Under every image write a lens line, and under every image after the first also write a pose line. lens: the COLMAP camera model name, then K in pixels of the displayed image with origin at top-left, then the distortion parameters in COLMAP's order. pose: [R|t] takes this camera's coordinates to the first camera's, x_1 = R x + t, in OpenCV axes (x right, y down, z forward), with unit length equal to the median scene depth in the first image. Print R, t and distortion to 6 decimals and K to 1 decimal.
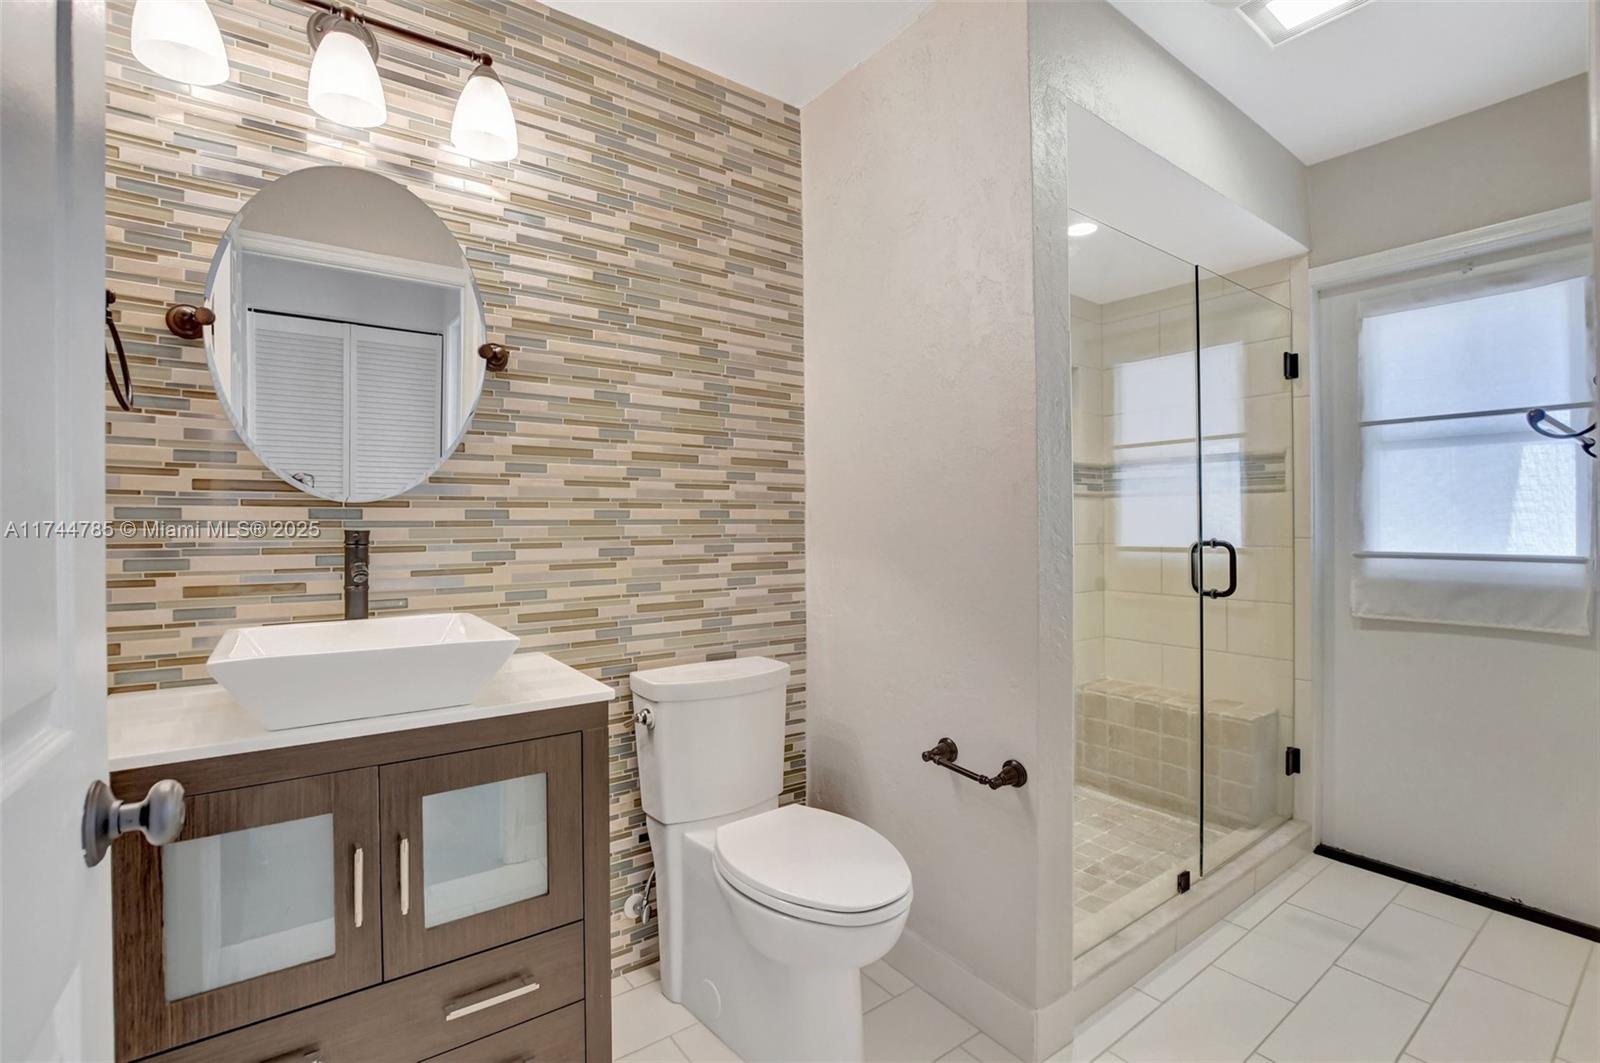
lens RADIAL K [[722.1, 0, 790.2], [0, 722.1, 535.7], [0, 0, 1]] dist [-0.020559, 0.000599]
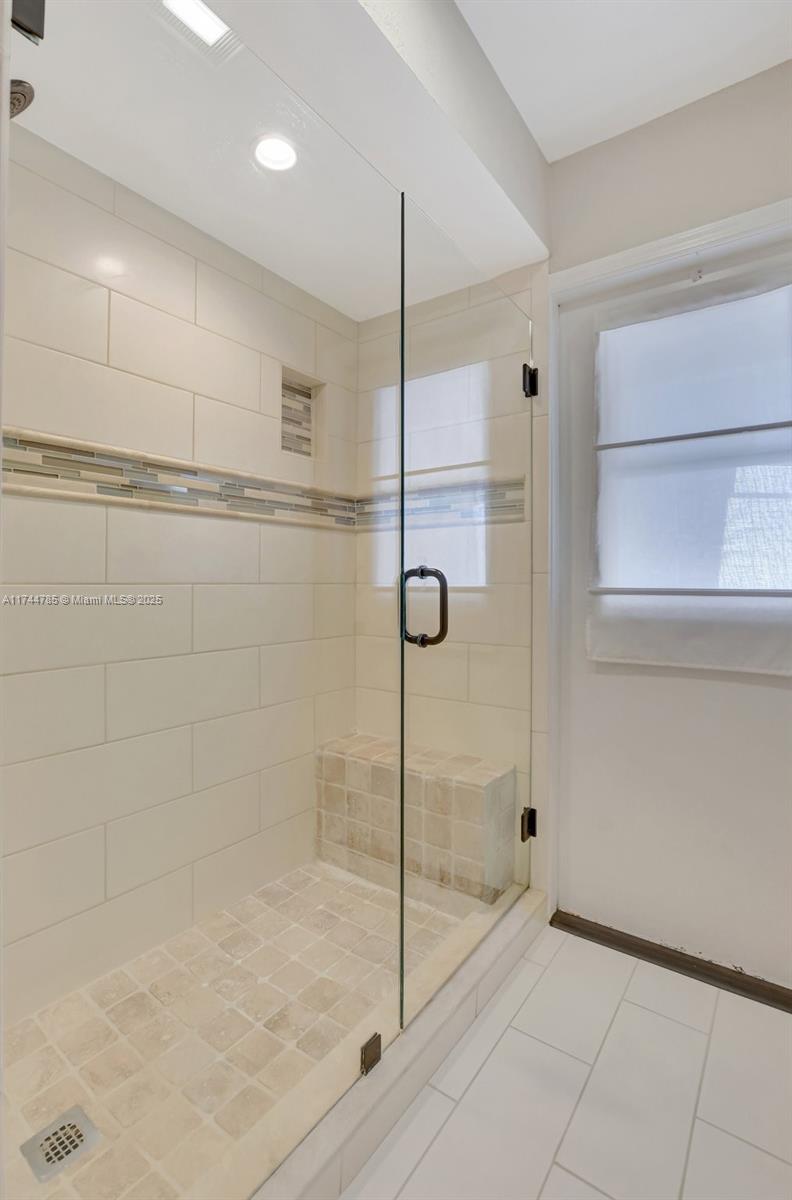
lens RADIAL K [[541.6, 0, 396.0], [0, 541.6, 600.0], [0, 0, 1]] dist [-0.020559, 0.000599]
pose [[0.954318, -0.002897, 0.298780, 0.347832], [-0.001121, 0.999911, 0.013278, 0.028435], [-0.298792, -0.013007, 0.954230, 0.414533]]
